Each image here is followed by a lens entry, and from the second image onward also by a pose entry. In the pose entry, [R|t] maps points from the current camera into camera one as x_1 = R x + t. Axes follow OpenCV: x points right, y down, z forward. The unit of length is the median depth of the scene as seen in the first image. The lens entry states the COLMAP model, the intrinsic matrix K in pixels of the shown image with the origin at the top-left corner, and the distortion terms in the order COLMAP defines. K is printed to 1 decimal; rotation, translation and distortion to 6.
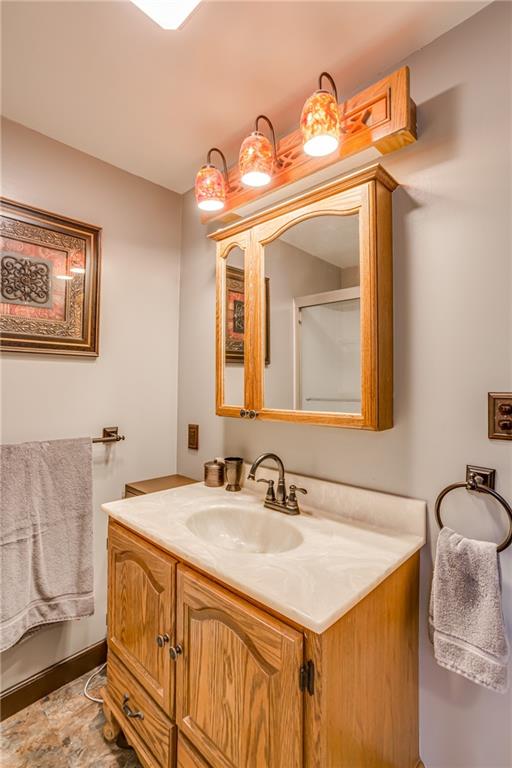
lens RADIAL K [[370.9, 0, 253.0], [0, 370.9, 381.6], [0, 0, 1]] dist [0.000167, 0.000020]
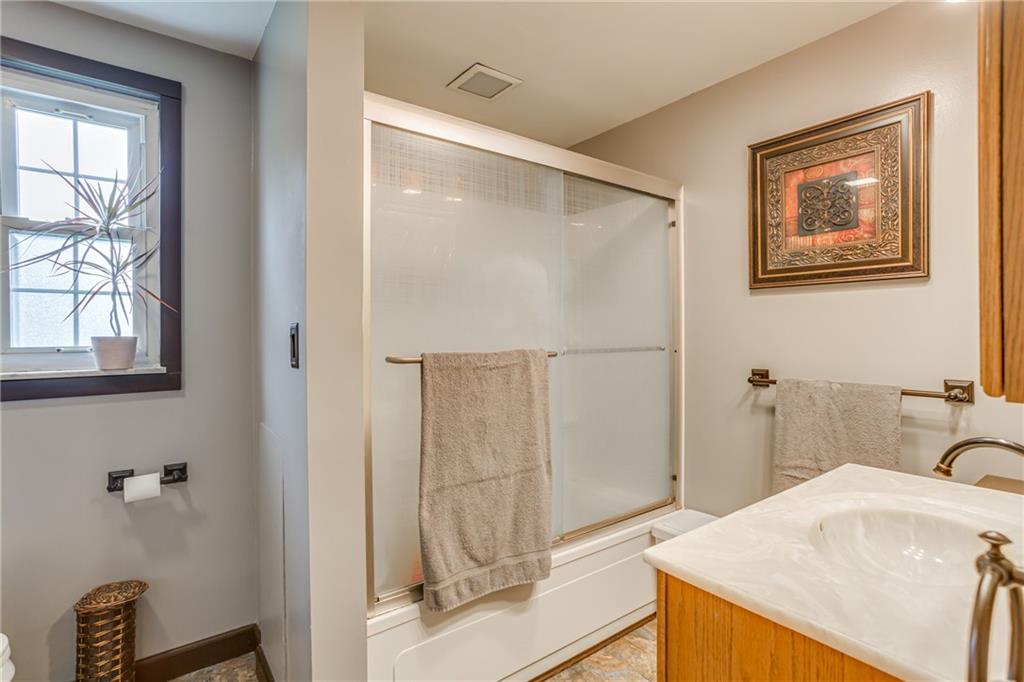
lens RADIAL K [[494.6, 0, 508.0], [0, 494.6, 338.1], [0, 0, 1]] dist [0.000167, 0.000020]
pose [[-0.145301, 0.007307, -0.989361, 0.672306], [0.022092, 0.999747, 0.004139, 0.031044], [0.989141, -0.021256, -0.145426, 0.370681]]
